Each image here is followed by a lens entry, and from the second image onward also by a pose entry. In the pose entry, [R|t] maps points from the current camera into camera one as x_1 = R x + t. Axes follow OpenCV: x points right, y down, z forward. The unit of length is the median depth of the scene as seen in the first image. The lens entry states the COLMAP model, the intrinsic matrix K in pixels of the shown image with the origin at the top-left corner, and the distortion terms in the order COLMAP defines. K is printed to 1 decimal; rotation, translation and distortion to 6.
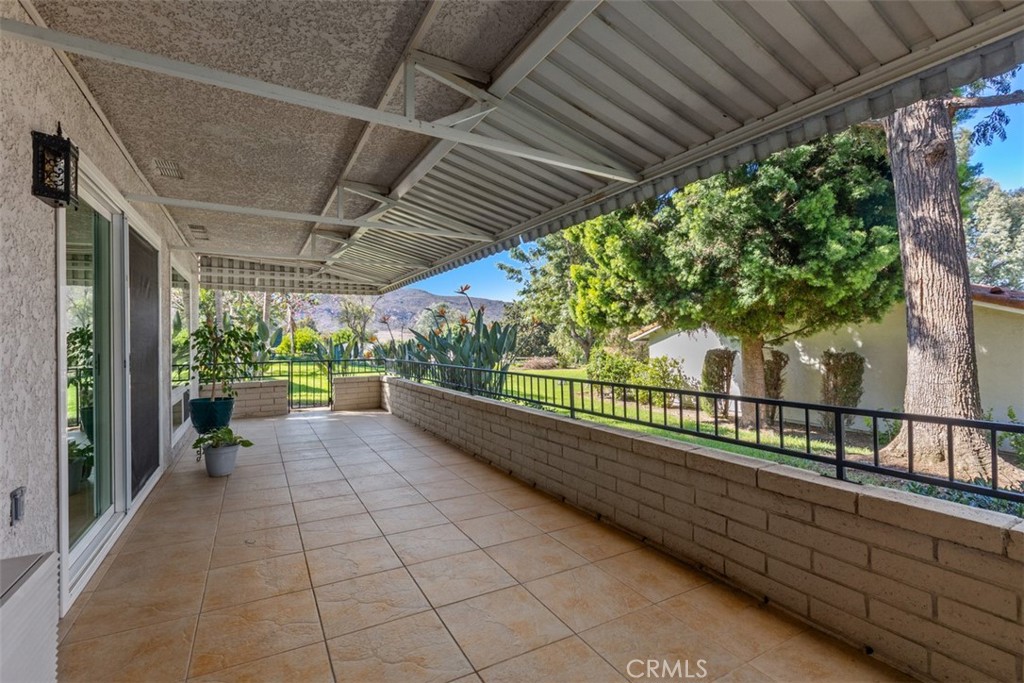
lens RADIAL K [[468.3, 0, 512.0], [0, 468.3, 341.5], [0, 0, 1]] dist [0.000161, 0.000046]
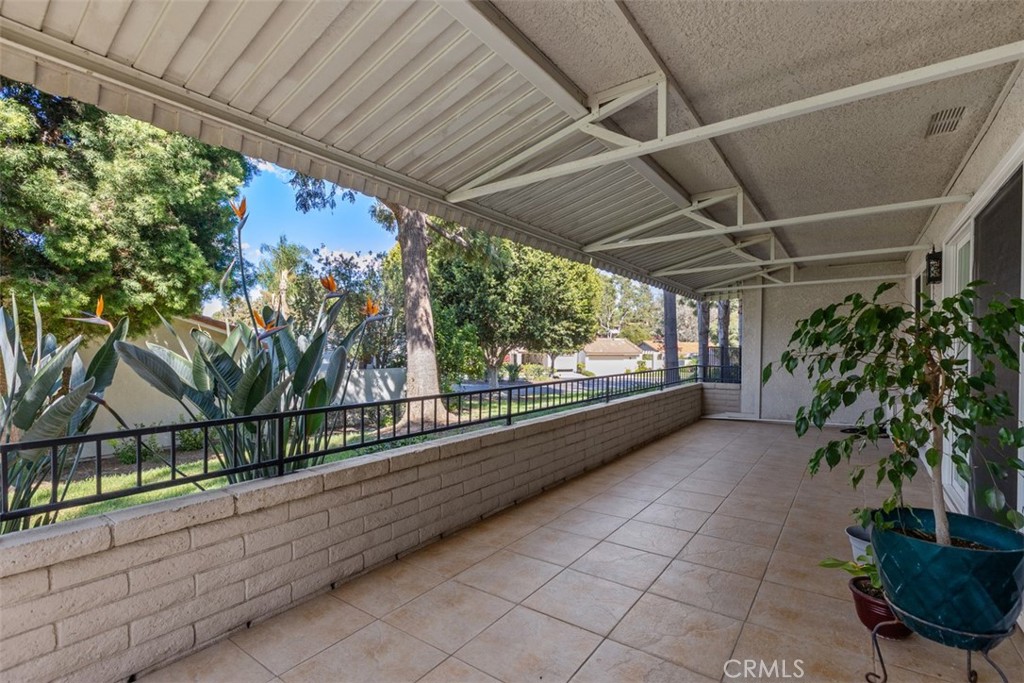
lens RADIAL K [[467.0, 0, 512.0], [0, 467.0, 341.5], [0, 0, 1]] dist [0.000214, 0.000029]
pose [[-0.427924, 0.032586, 0.903227, -0.921476], [0.001706, 0.999377, -0.035247, 0.020654], [-0.903813, -0.013543, -0.427713, 1.624057]]
